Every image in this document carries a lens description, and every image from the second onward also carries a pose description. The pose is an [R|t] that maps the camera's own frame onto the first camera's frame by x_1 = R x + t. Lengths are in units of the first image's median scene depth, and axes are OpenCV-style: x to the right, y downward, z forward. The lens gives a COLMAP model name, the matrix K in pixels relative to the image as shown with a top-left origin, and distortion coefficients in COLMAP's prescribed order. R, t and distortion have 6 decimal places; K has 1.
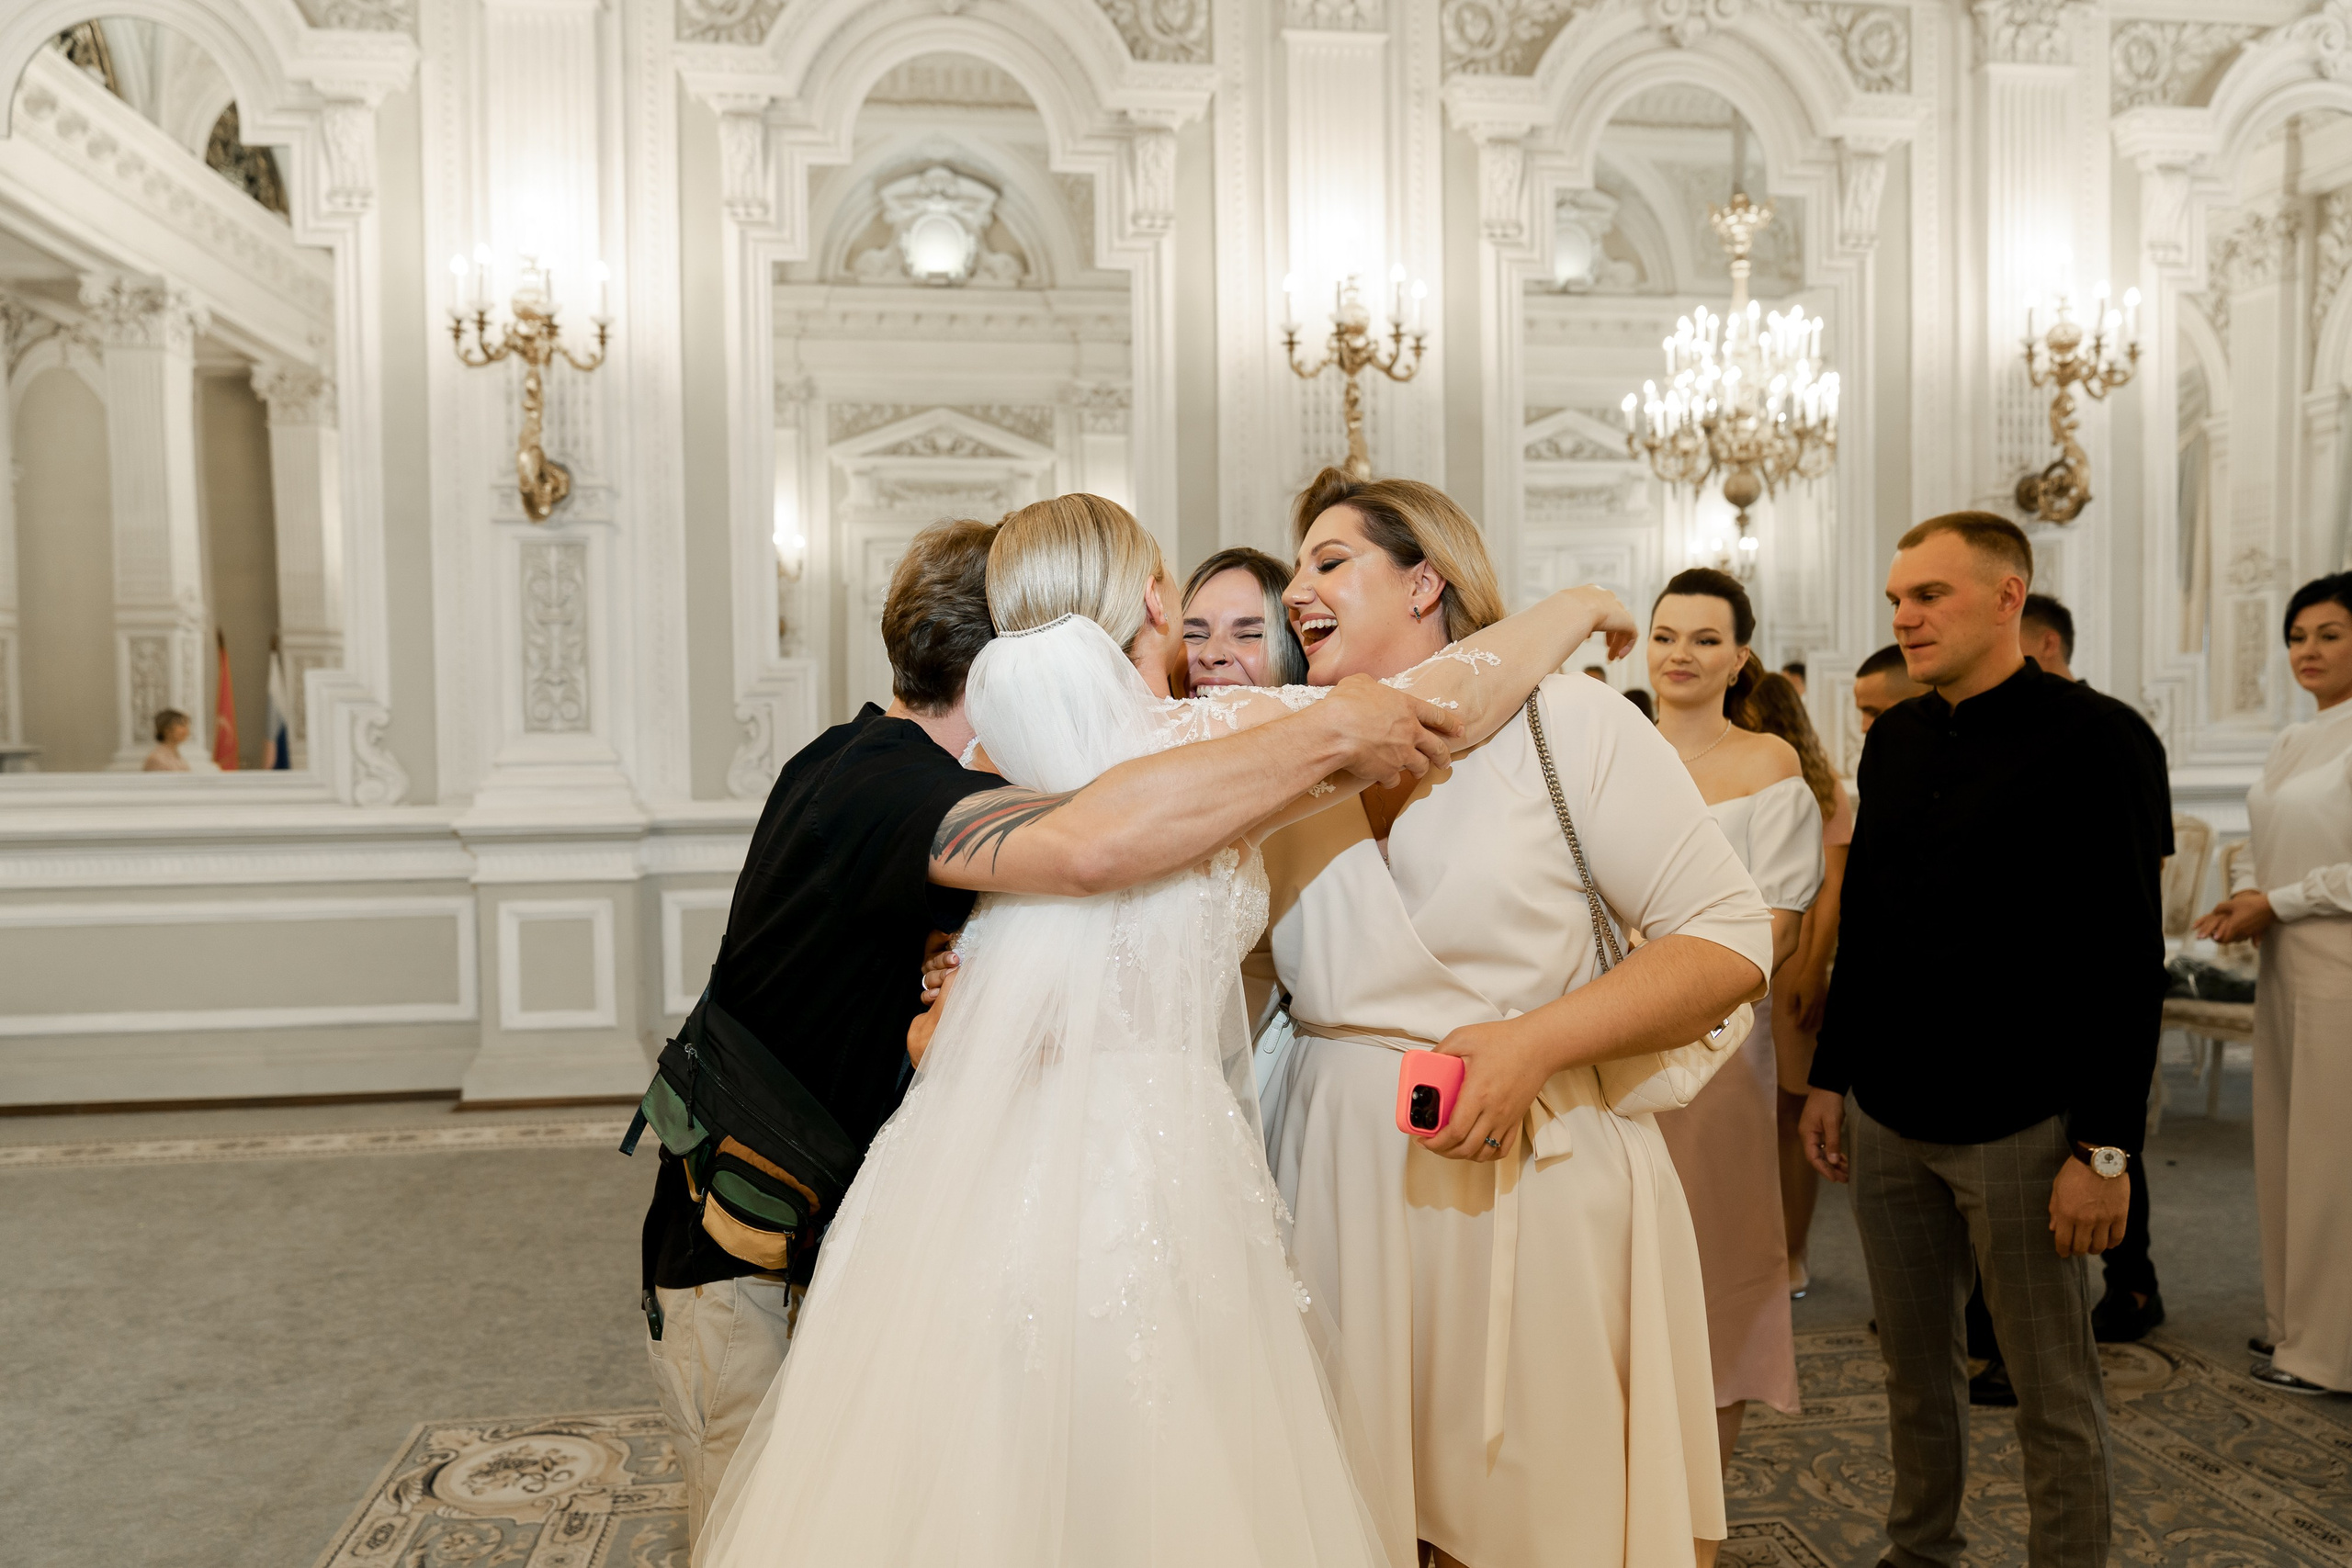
lens RADIAL K [[1610.8, 0, 1180.7], [0, 1610.8, 777.4], [0, 0, 1]] dist [-0.025168, 0.015478]
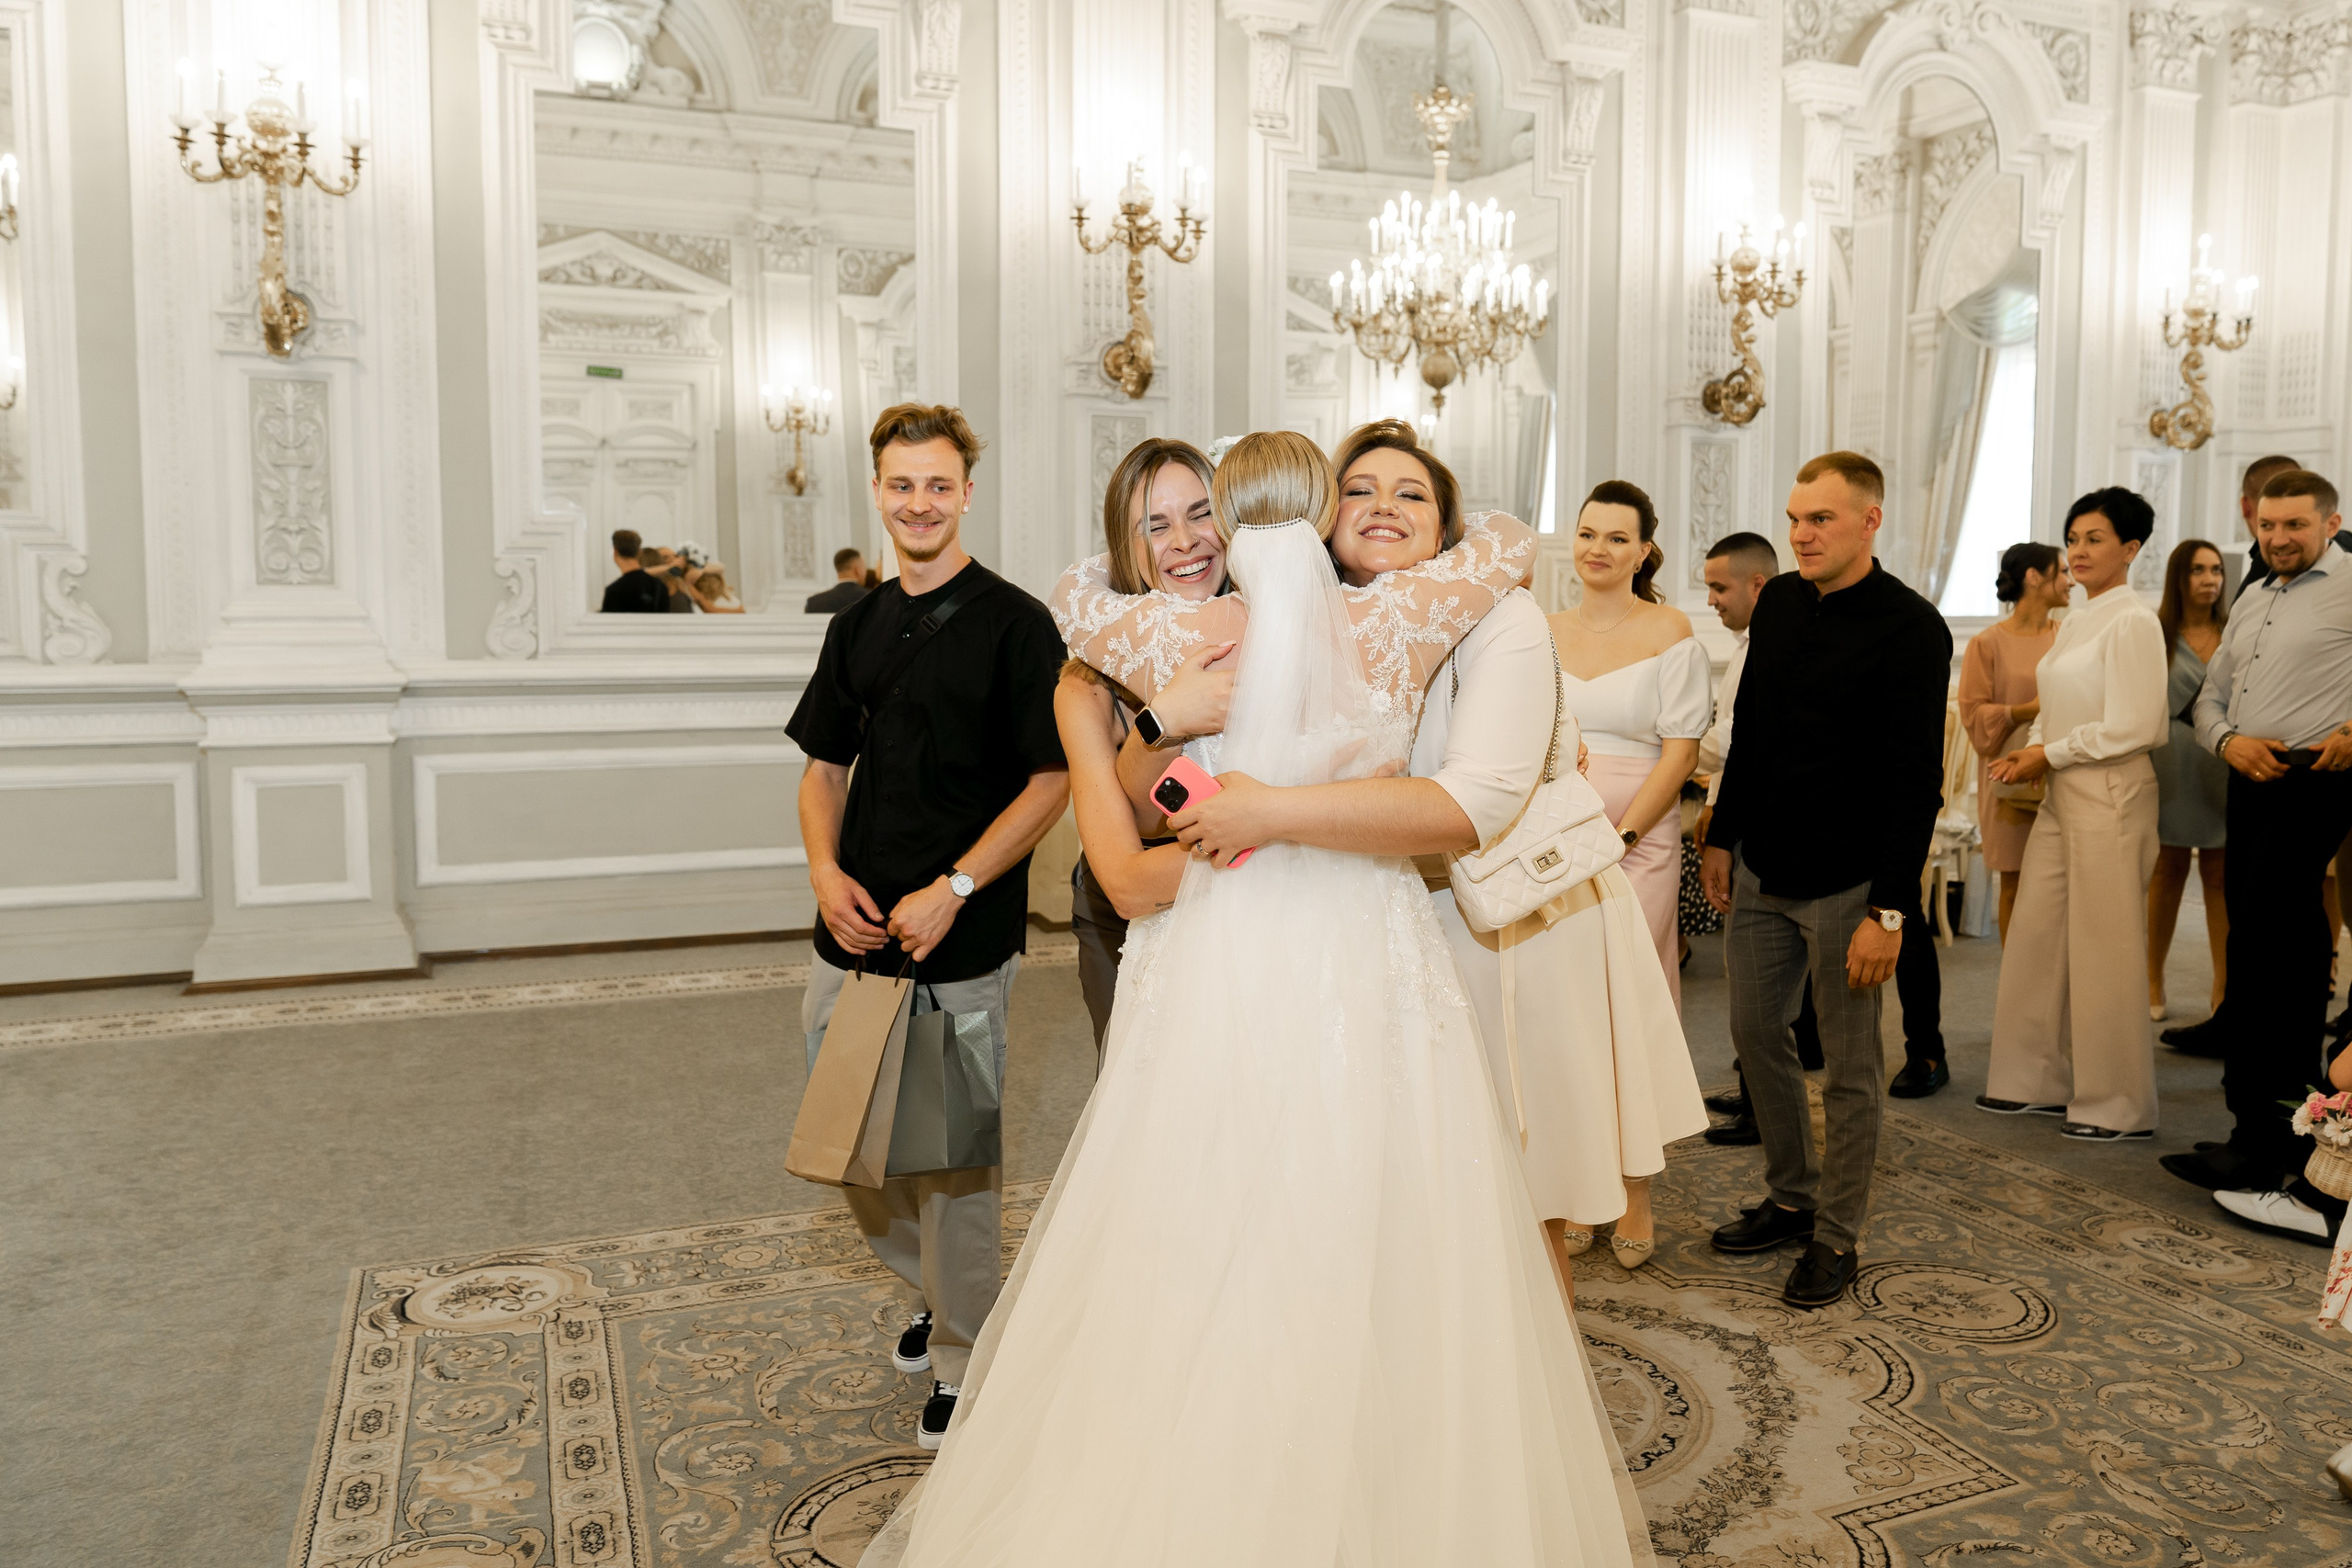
lens RADIAL K [[1704.9, 0, 1260.3], [0, 1704.9, 723.5], [0, 0, 1]] dist [-0.035682, 0.024025]
pose [[0.963835, -0.002895, 0.266483, -0.107802], [-0.009709, 0.998896, 0.045967, 0.001505], [-0.266322, -0.046892, 0.962743, -0.089523]]
